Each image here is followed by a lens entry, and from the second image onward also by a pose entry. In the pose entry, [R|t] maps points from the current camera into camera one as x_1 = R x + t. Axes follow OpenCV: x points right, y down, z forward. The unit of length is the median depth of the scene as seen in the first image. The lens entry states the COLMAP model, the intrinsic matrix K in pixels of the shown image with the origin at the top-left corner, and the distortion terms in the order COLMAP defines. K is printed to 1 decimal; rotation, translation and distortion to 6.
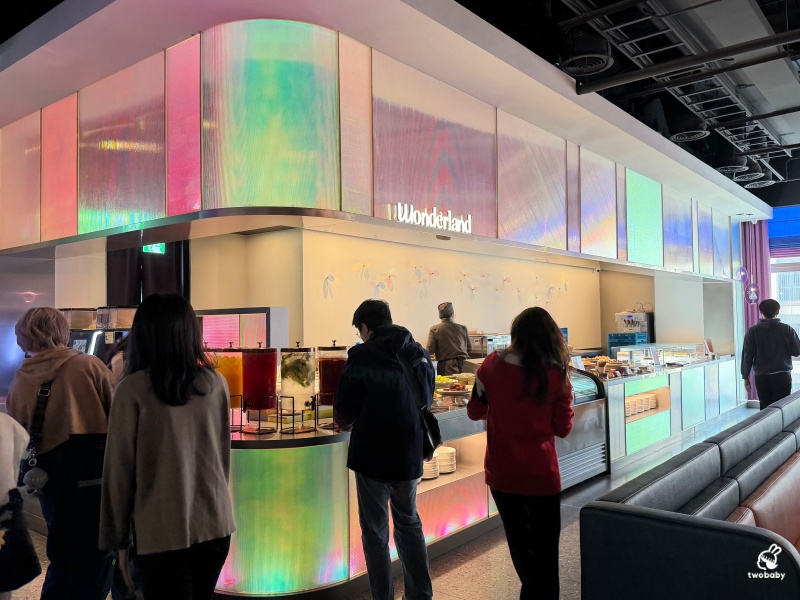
lens RADIAL K [[657.7, 0, 400.7], [0, 657.7, 298.9], [0, 0, 1]] dist [0.011844, 0.001169]
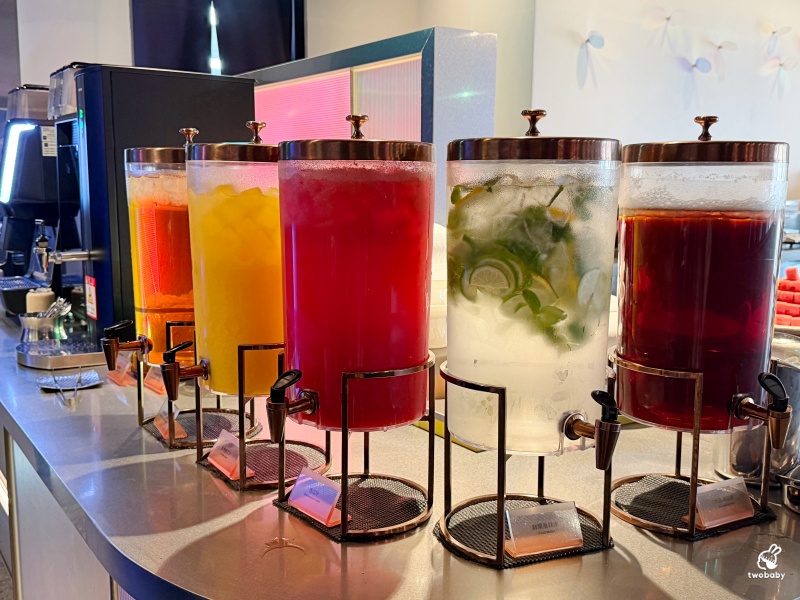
lens RADIAL K [[844.1, 0, 400.5], [0, 844.1, 298.1], [0, 0, 1]] dist [0.013781, 0.000000]
pose [[0.957073, 0.058599, -0.283863, -0.118848], [-0.003149, 0.981395, 0.191975, 0.069391], [0.289831, -0.182840, 0.939451, 0.737592]]
